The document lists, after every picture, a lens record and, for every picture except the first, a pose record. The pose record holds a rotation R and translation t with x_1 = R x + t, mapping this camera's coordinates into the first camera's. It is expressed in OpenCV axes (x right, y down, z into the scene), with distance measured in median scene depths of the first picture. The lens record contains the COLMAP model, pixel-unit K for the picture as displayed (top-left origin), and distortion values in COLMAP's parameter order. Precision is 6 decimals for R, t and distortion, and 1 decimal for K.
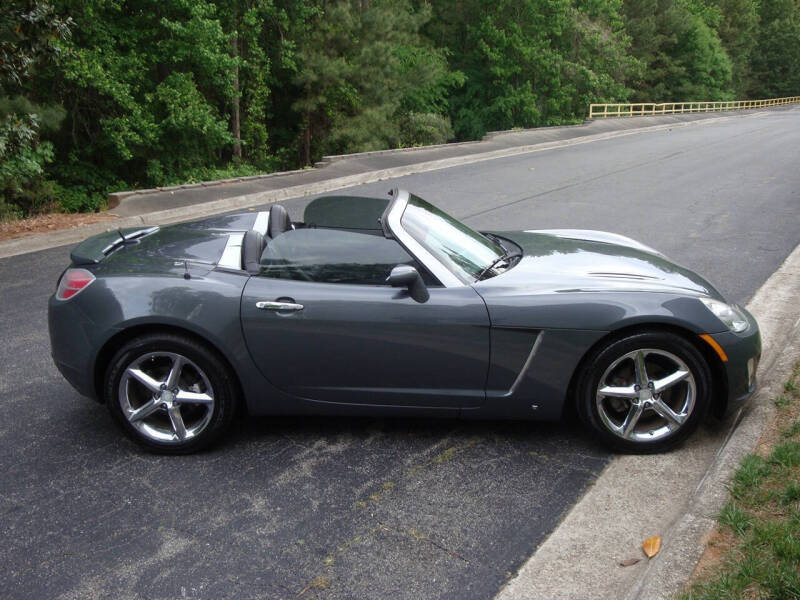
lens RADIAL K [[794.1, 0, 392.5], [0, 794.1, 300.6], [0, 0, 1]] dist [-0.115767, 0.173364]
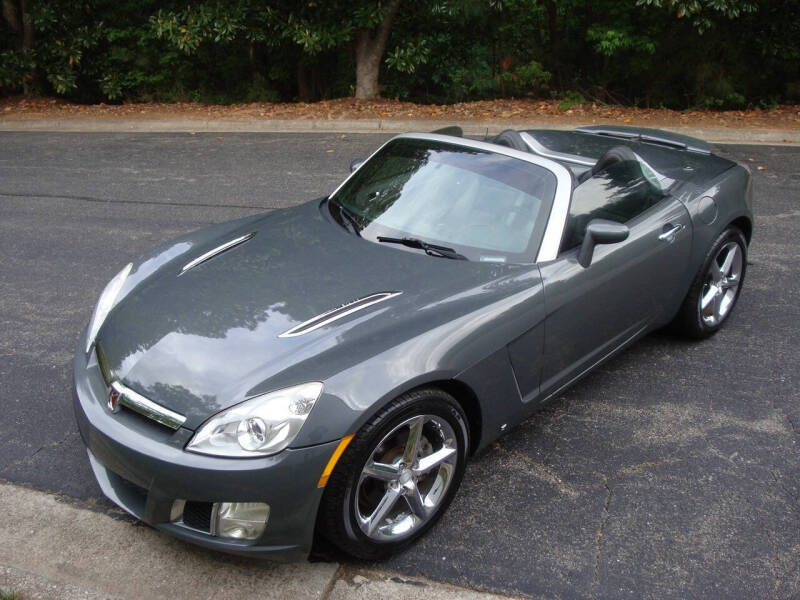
lens RADIAL K [[716.4, 0, 400.2], [0, 716.4, 305.1], [0, 0, 1]] dist [-0.154120, 0.134138]
pose [[0.297782, 0.413179, -0.860586, 0.081173], [-0.223827, 0.906573, 0.357808, -0.019227], [0.928023, 0.086074, 0.362442, 0.029443]]
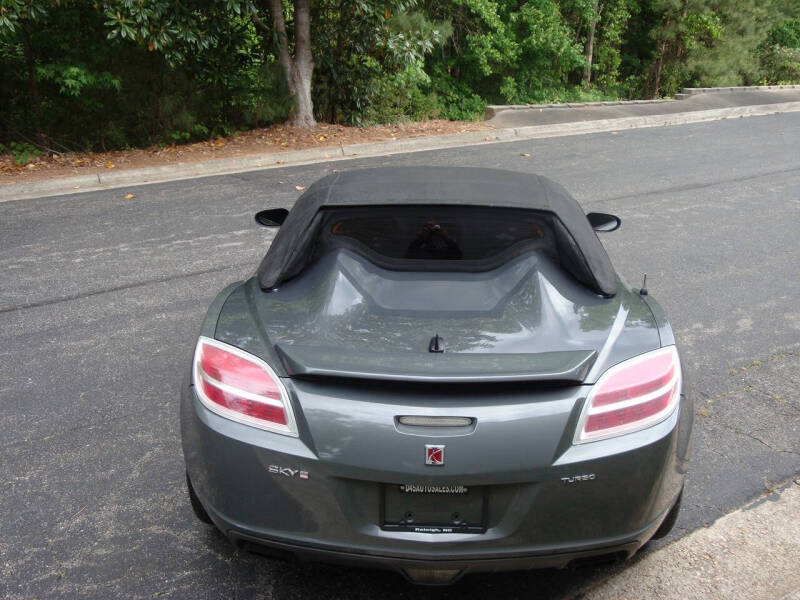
lens RADIAL K [[791.8, 0, 402.7], [0, 791.8, 302.6], [0, 0, 1]] dist [-0.117057, 0.173065]
pose [[0.921089, 0.165797, -0.352286, -0.027333], [-0.130504, 0.983931, 0.121853, 0.016465], [0.366828, -0.066262, 0.927926, -0.091568]]
